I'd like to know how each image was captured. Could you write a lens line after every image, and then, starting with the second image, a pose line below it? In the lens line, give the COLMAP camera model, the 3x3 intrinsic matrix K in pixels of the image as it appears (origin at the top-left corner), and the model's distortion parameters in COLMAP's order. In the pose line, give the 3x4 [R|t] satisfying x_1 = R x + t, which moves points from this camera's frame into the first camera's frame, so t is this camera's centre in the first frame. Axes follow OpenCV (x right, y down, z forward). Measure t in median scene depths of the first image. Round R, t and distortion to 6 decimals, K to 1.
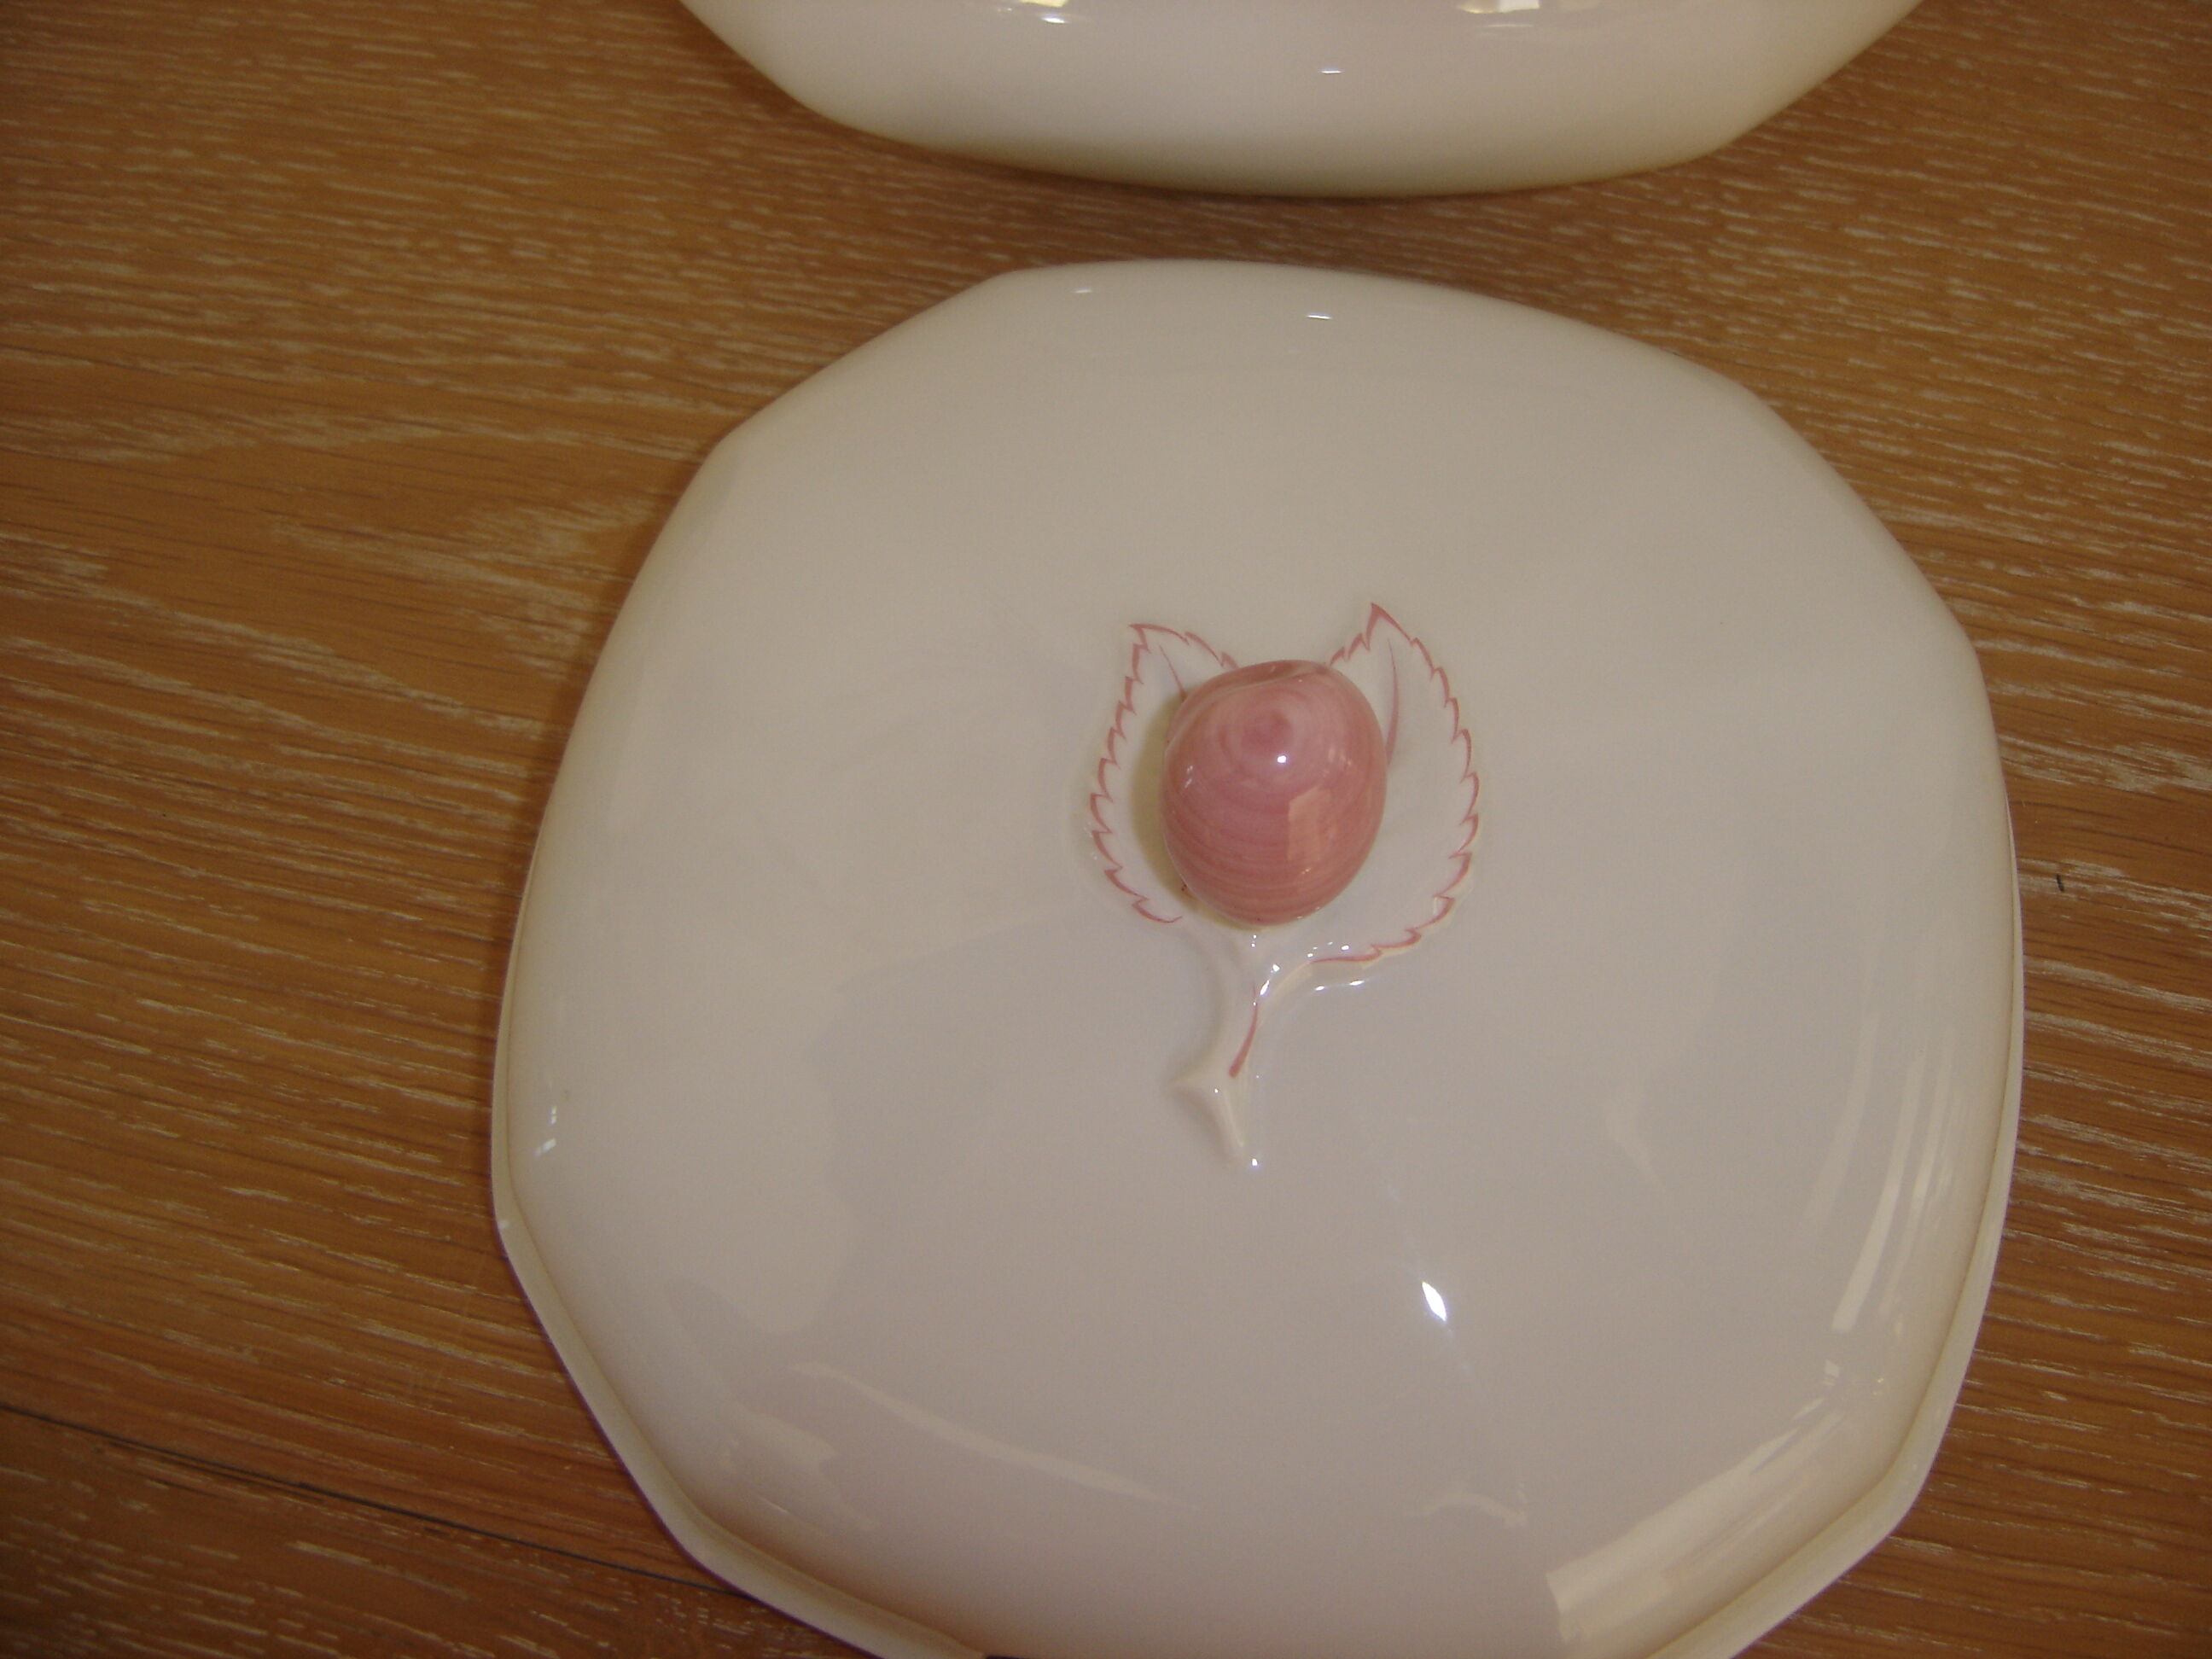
lens RADIAL K [[2388.5, 0, 1128.3], [0, 2388.5, 830.3], [0, 0, 1]] dist [-0.136458, 0.000000]
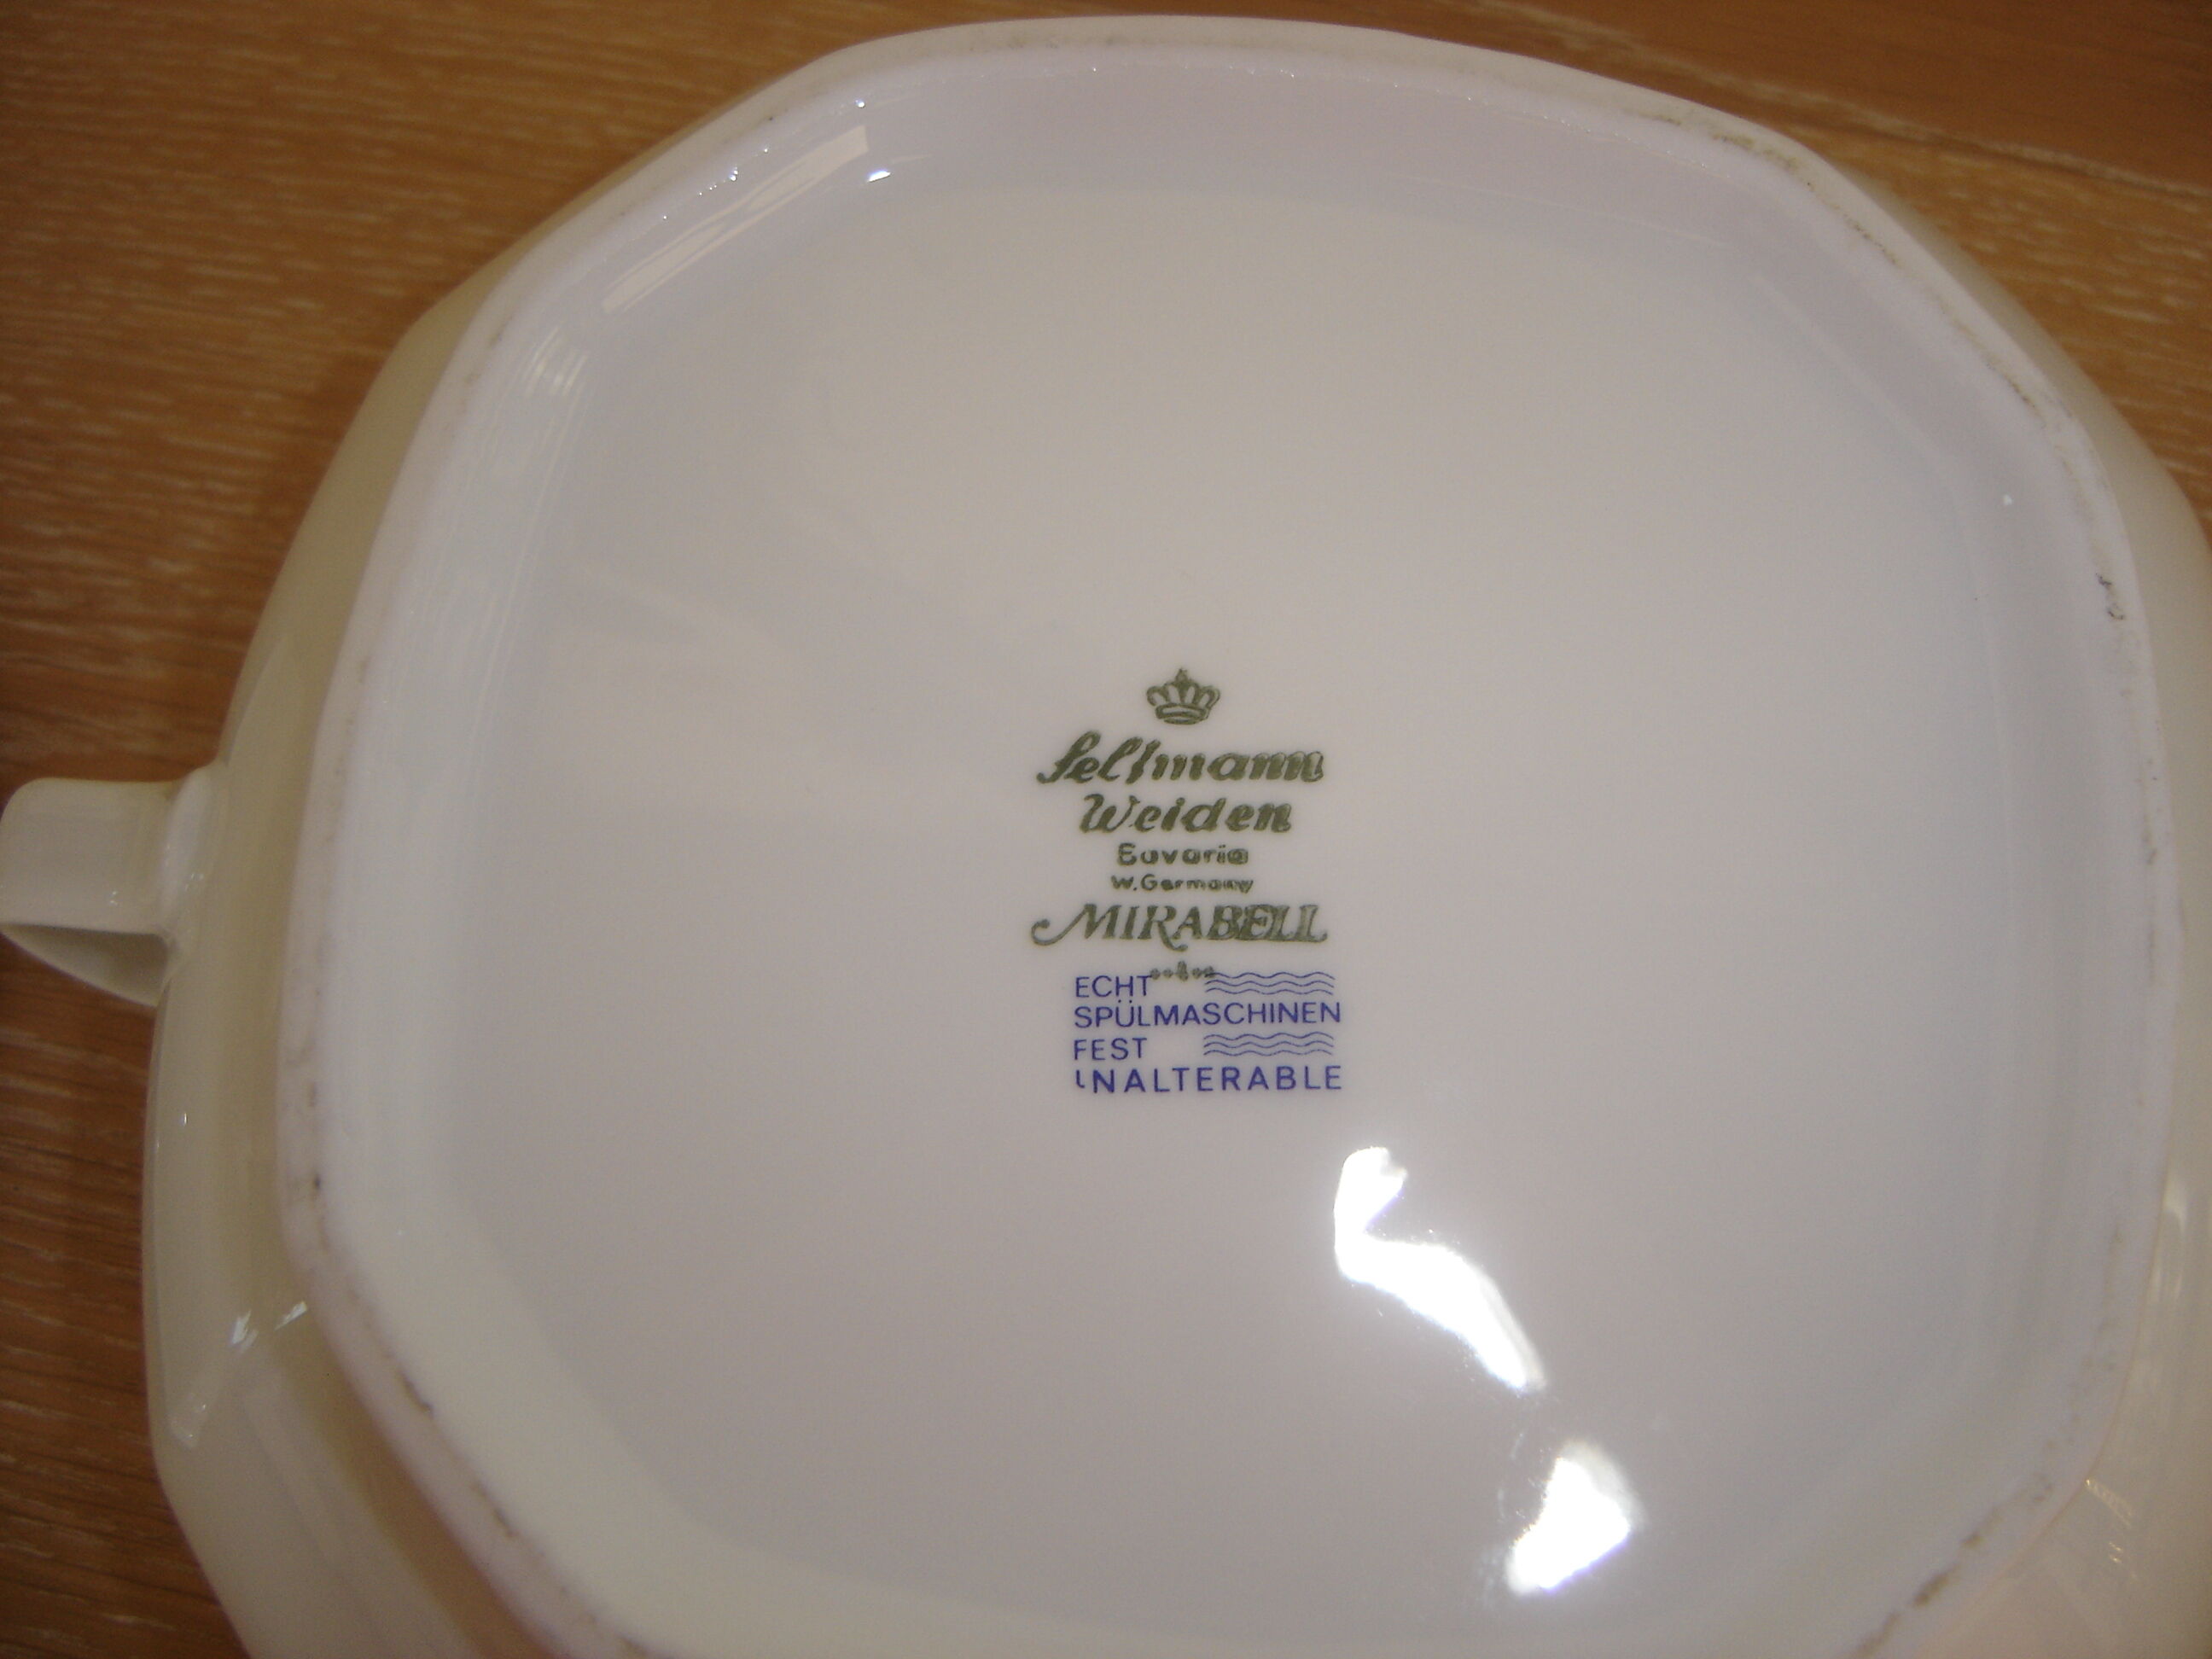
lens RADIAL K [[2388.5, 0, 1095.2], [0, 2388.5, 835.0], [0, 0, 1]] dist [-0.136458, 0.000000]
pose [[0.999721, -0.016043, 0.017333, -0.002630], [0.014905, 0.997845, 0.063906, -0.198100], [-0.018321, -0.063629, 0.997805, 0.094957]]
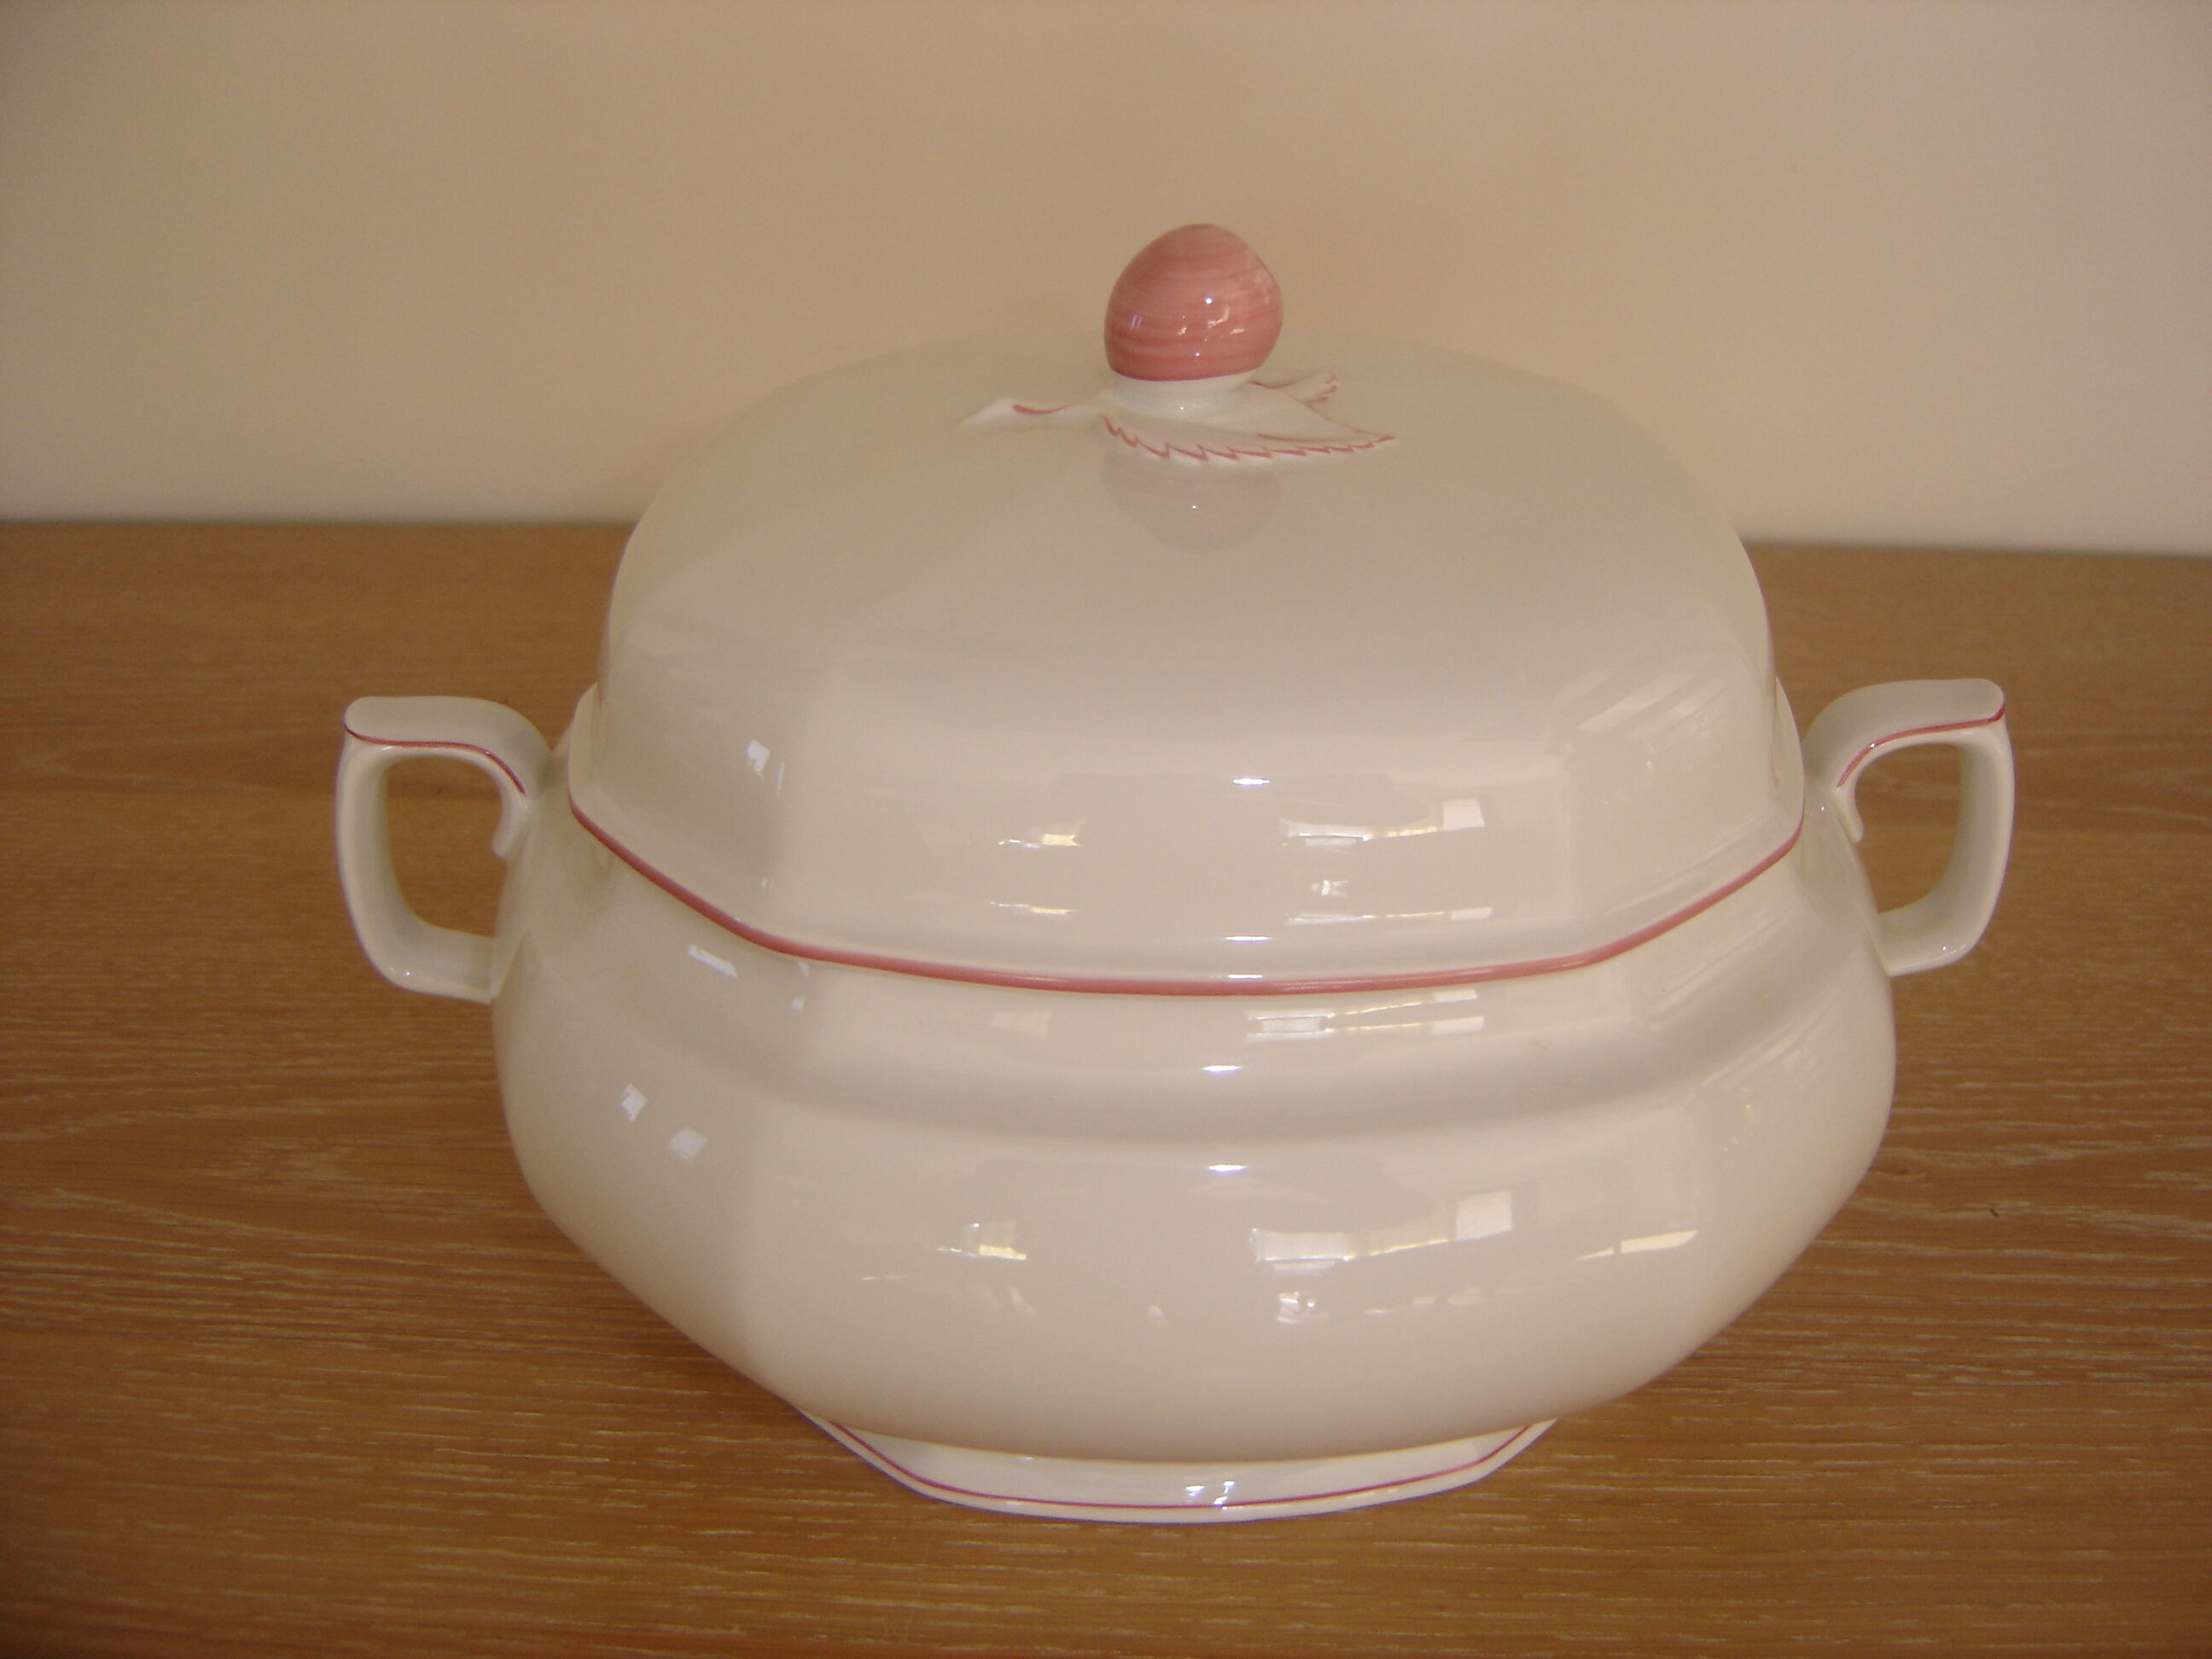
lens RADIAL K [[2388.5, 0, 1122.5], [0, 2388.5, 832.8], [0, 0, 1]] dist [-0.136458, 0.000000]
pose [[0.983205, -0.042875, 0.177397, -0.348580], [0.147906, 0.756640, -0.636883, 0.643719], [-0.106919, 0.652424, 0.750274, -0.153193]]
